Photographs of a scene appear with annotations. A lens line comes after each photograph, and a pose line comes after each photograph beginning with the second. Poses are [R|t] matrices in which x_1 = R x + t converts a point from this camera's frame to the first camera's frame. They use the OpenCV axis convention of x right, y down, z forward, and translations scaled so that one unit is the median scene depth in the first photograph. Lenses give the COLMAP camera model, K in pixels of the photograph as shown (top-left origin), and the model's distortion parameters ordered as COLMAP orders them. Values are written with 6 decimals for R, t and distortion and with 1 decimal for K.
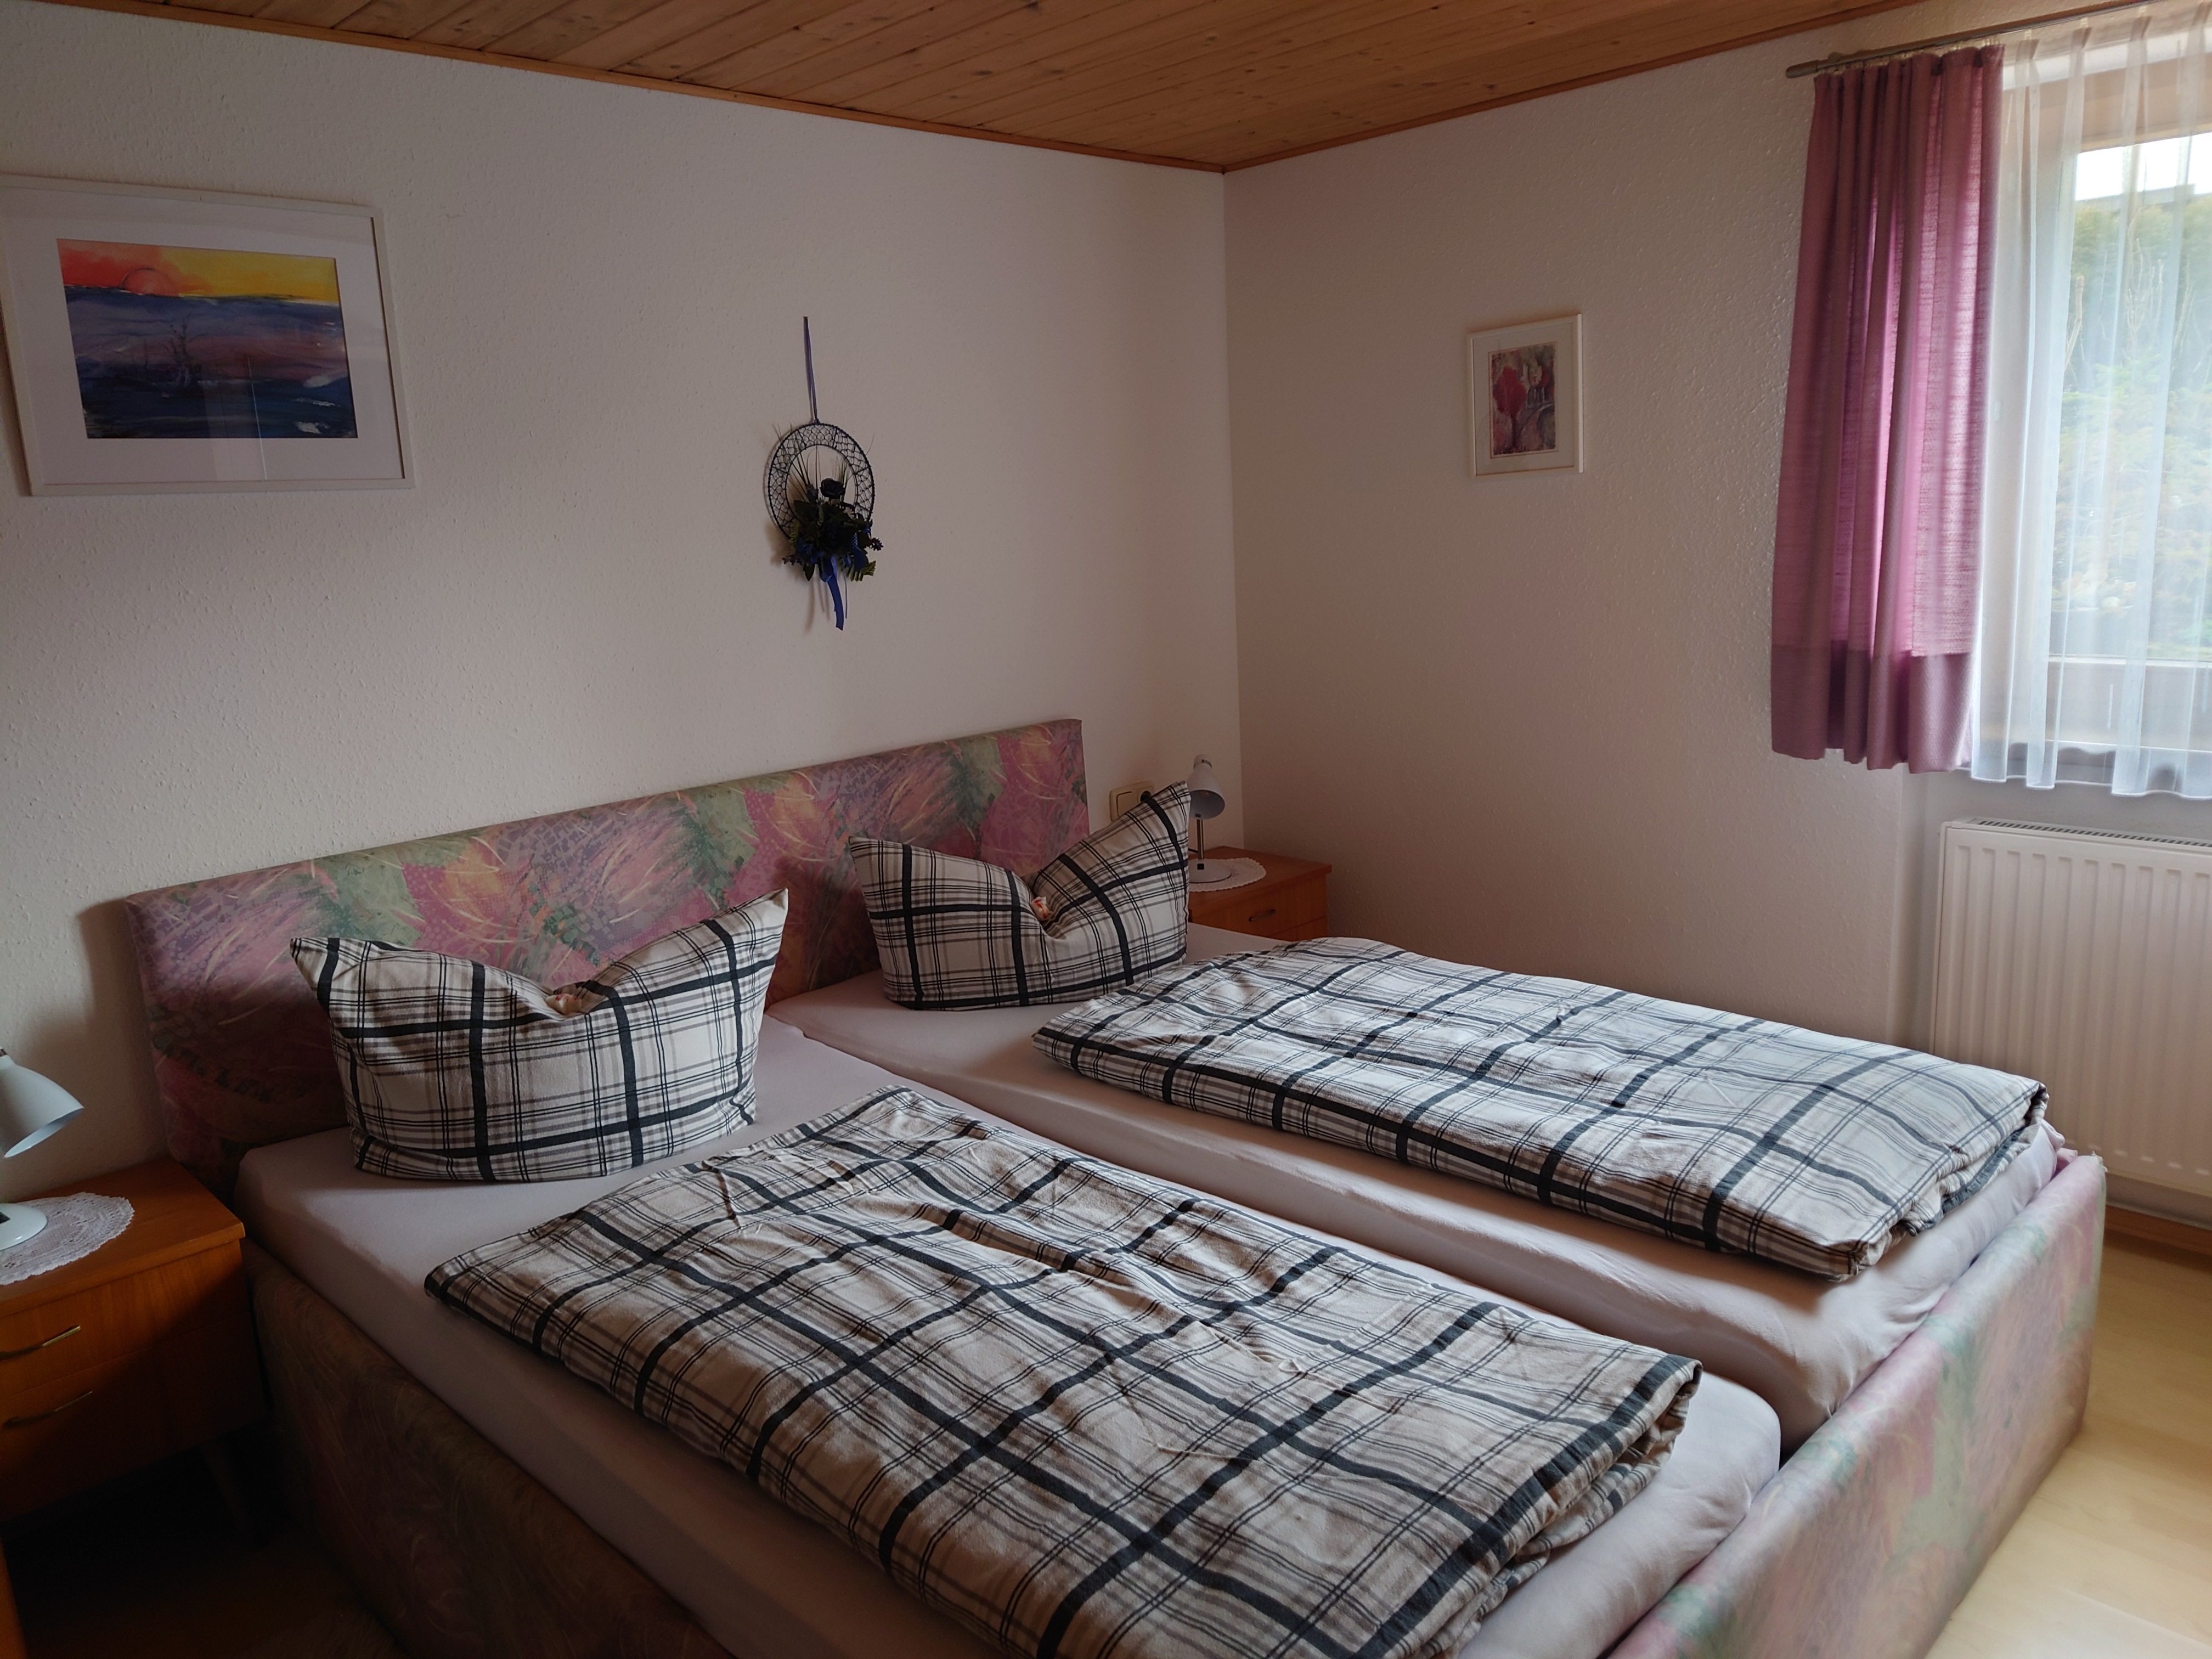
lens RADIAL K [[1572.9, 0, 1099.4], [0, 1572.9, 837.9], [0, 0, 1]] dist [0.076943, -0.085742]
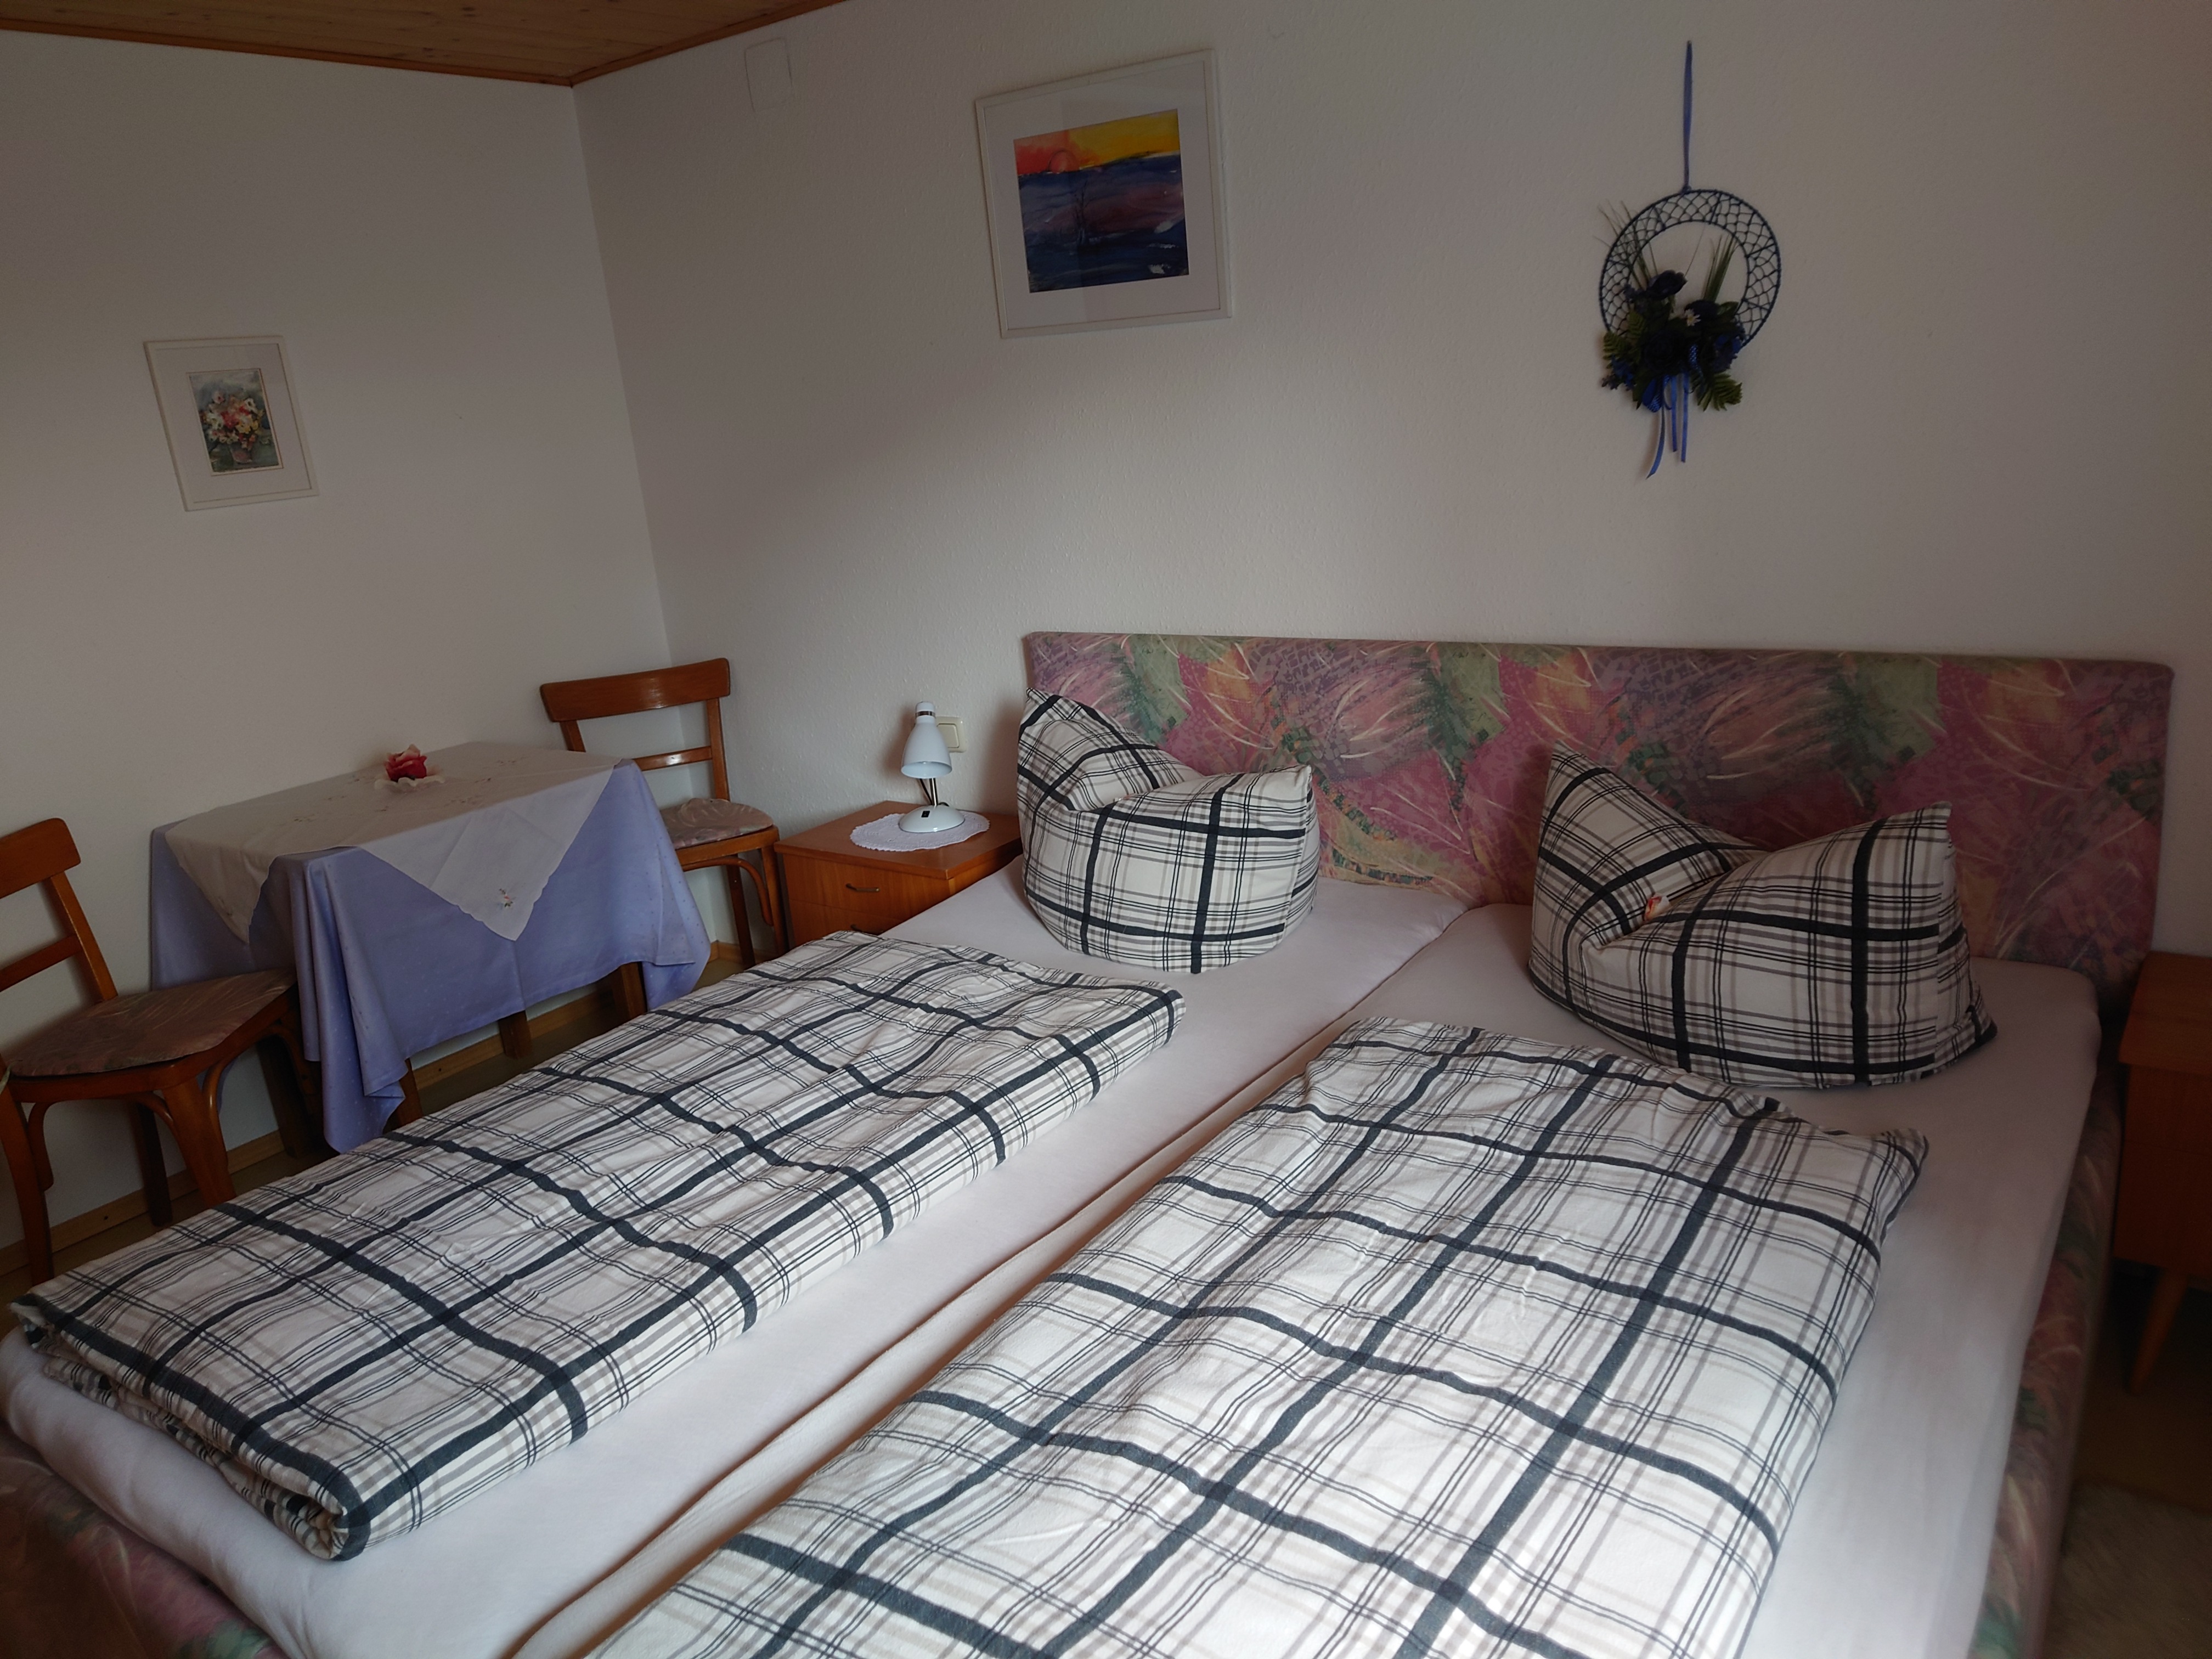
lens RADIAL K [[1664.1, 0, 1103.0], [0, 1664.1, 825.9], [0, 0, 1]] dist [0.077344, 0.000157]
pose [[0.139919, 0.313253, -0.939306, 0.673167], [-0.123810, 0.946727, 0.297285, -0.199656], [0.982392, 0.074699, 0.171249, 0.673936]]
